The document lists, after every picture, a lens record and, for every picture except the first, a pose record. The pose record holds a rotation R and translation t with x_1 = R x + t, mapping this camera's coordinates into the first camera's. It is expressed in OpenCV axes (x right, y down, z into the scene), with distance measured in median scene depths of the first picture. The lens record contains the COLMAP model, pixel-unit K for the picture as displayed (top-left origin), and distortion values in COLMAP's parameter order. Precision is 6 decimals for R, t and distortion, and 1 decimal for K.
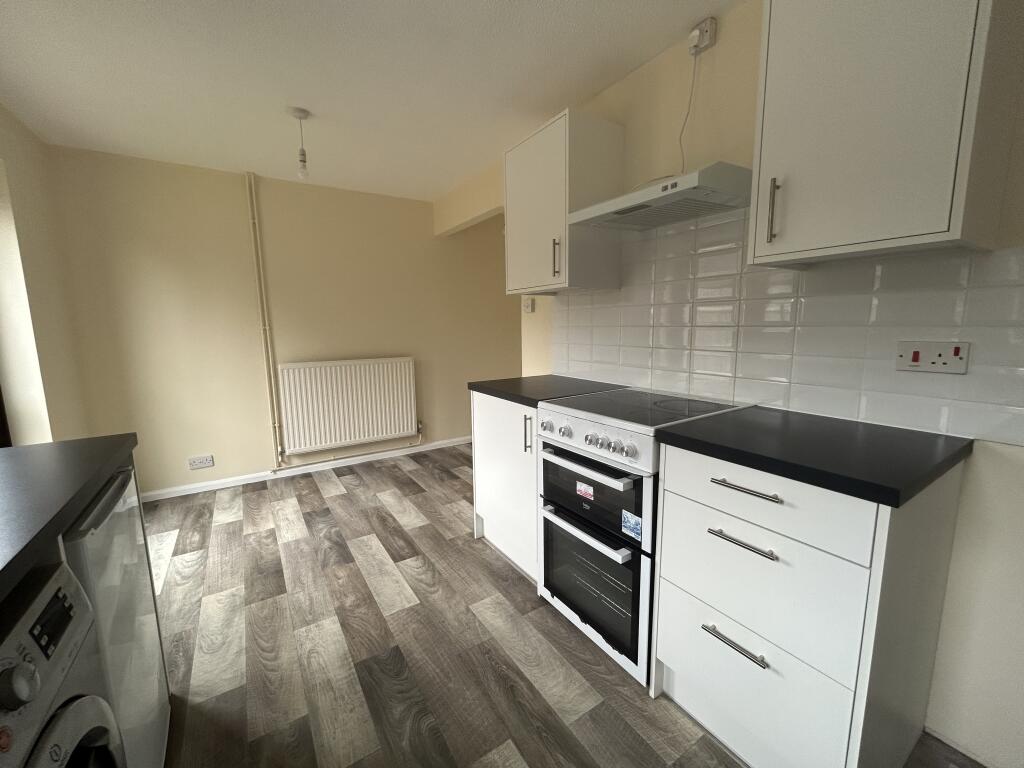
lens RADIAL K [[413.2, 0, 504.2], [0, 413.2, 386.9], [0, 0, 1]] dist [0.010205, 0.000116]
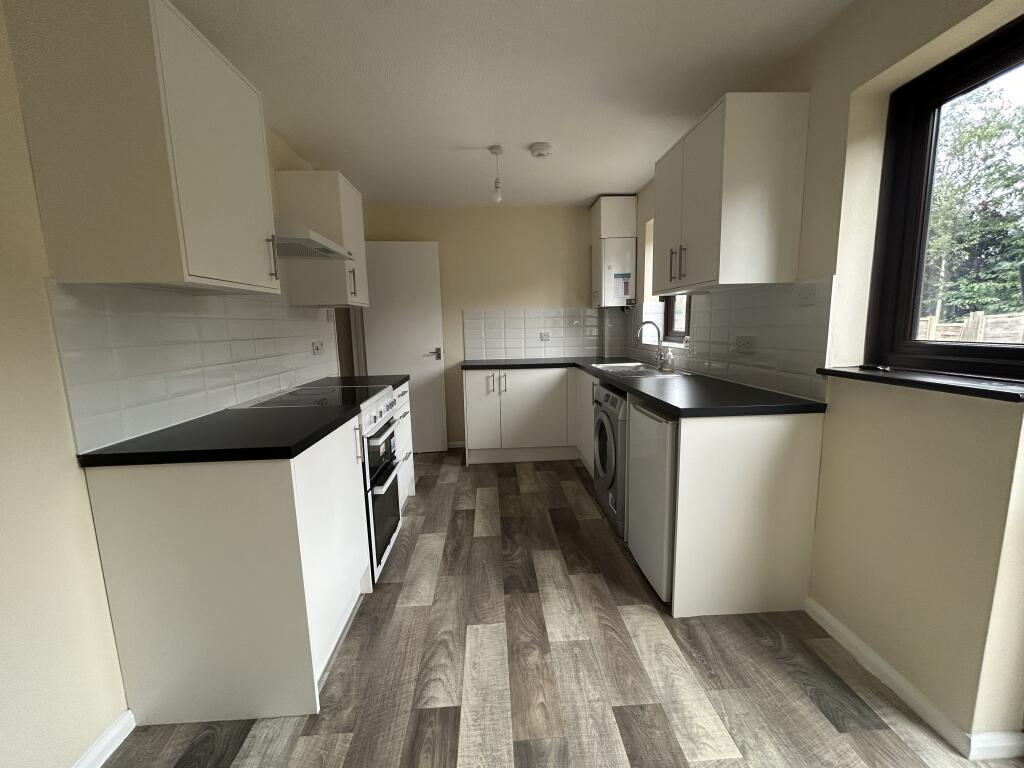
lens RADIAL K [[413.2, 0, 513.0], [0, 413.2, 376.0], [0, 0, 1]] dist [0.010205, 0.000116]
pose [[-0.872684, -0.025082, 0.487640, -0.747694], [0.110257, 0.962764, 0.246838, -0.251166], [-0.475674, 0.269177, -0.837424, 1.605703]]
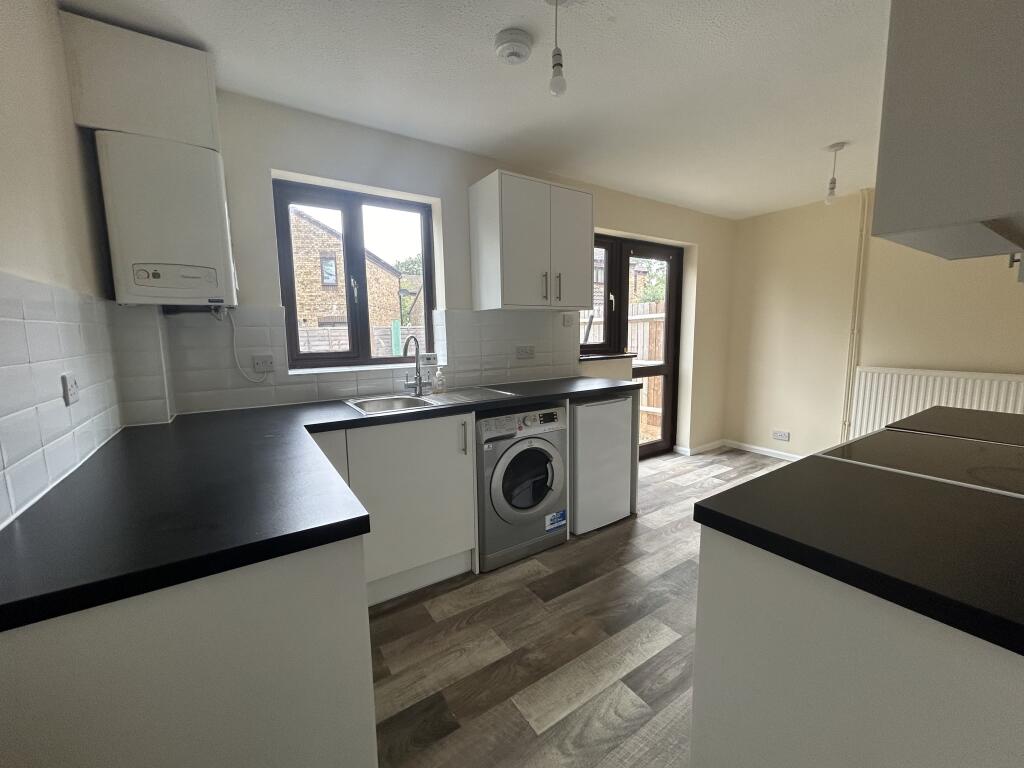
lens RADIAL K [[413.2, 0, 513.2], [0, 413.2, 391.4], [0, 0, 1]] dist [0.010205, 0.000116]
pose [[0.016531, 0.163038, -0.986481, 1.288624], [-0.142657, 0.976907, 0.159065, -0.095828], [0.989634, 0.138099, 0.039408, 0.287513]]
